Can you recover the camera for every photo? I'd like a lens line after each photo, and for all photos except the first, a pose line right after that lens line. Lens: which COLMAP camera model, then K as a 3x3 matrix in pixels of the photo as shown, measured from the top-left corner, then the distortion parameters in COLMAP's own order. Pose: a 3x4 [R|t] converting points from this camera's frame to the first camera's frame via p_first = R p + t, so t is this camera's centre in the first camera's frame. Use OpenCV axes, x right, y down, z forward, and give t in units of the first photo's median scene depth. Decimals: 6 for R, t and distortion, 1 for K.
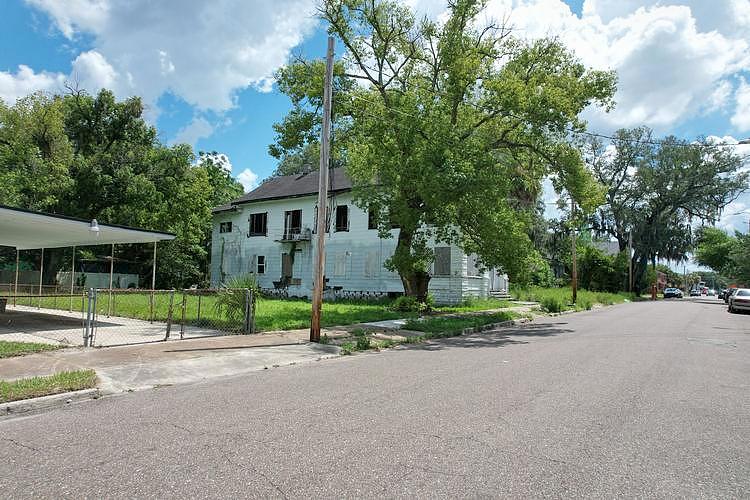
lens RADIAL K [[479.5, 0, 377.5], [0, 479.5, 258.6], [0, 0, 1]] dist [-0.071771, 0.064494]
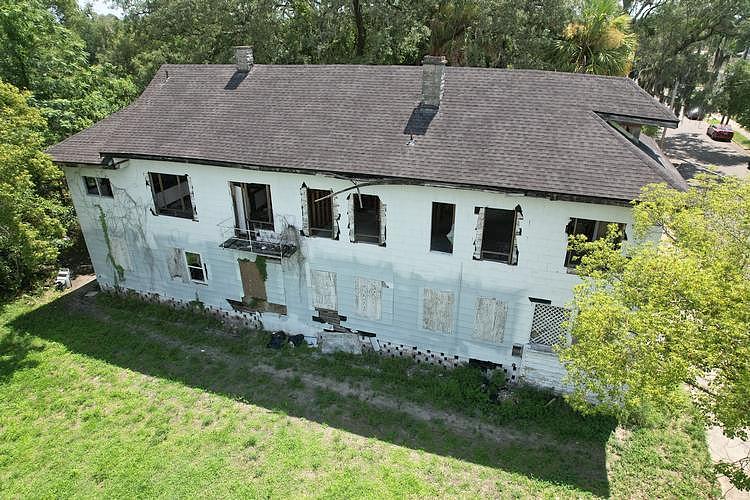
lens RADIAL K [[479.5, 0, 377.5], [0, 479.5, 258.6], [0, 0, 1]] dist [-0.071771, 0.064494]
pose [[0.966852, -0.139531, 0.213840, -0.165339], [0.018252, 0.873109, 0.487183, -0.271906], [-0.254683, -0.467131, 0.846715, 0.515317]]
